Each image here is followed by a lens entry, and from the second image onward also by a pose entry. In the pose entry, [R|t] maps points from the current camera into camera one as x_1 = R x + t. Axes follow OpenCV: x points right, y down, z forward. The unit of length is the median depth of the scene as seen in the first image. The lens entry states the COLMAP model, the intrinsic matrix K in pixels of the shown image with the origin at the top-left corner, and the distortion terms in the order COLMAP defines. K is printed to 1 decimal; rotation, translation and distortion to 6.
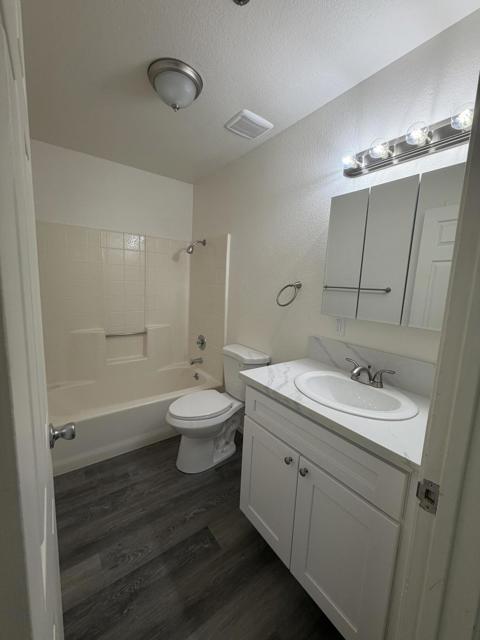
lens RADIAL K [[255.1, 0, 237.5], [0, 255.1, 319.7], [0, 0, 1]] dist [0.001309, 0.000340]
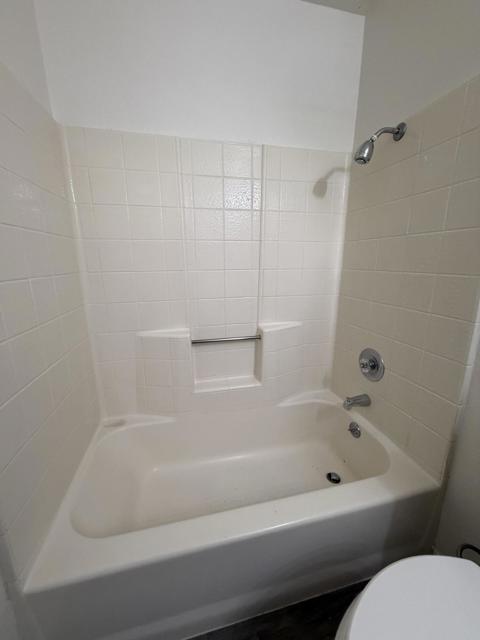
lens RADIAL K [[255.1, 0, 240.7], [0, 255.1, 320.6], [0, 0, 1]] dist [0.001309, 0.000340]
pose [[0.923035, 0.043556, -0.382243, -0.320545], [-0.013546, 0.996634, 0.080854, -0.046566], [0.384478, -0.069454, 0.920518, 0.819633]]
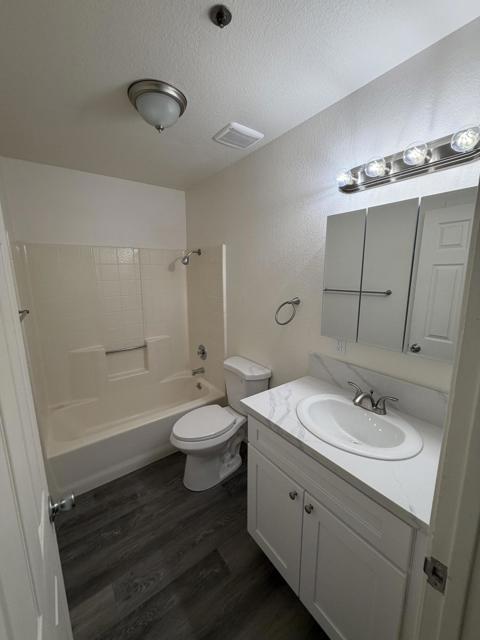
lens RADIAL K [[255.1, 0, 237.4], [0, 255.1, 318.3], [0, 0, 1]] dist [0.001309, 0.000340]
pose [[0.998735, -0.049753, -0.007294, 0.016063], [0.050001, 0.997988, 0.038981, -0.129933], [0.005339, -0.039297, 0.999213, 0.020448]]
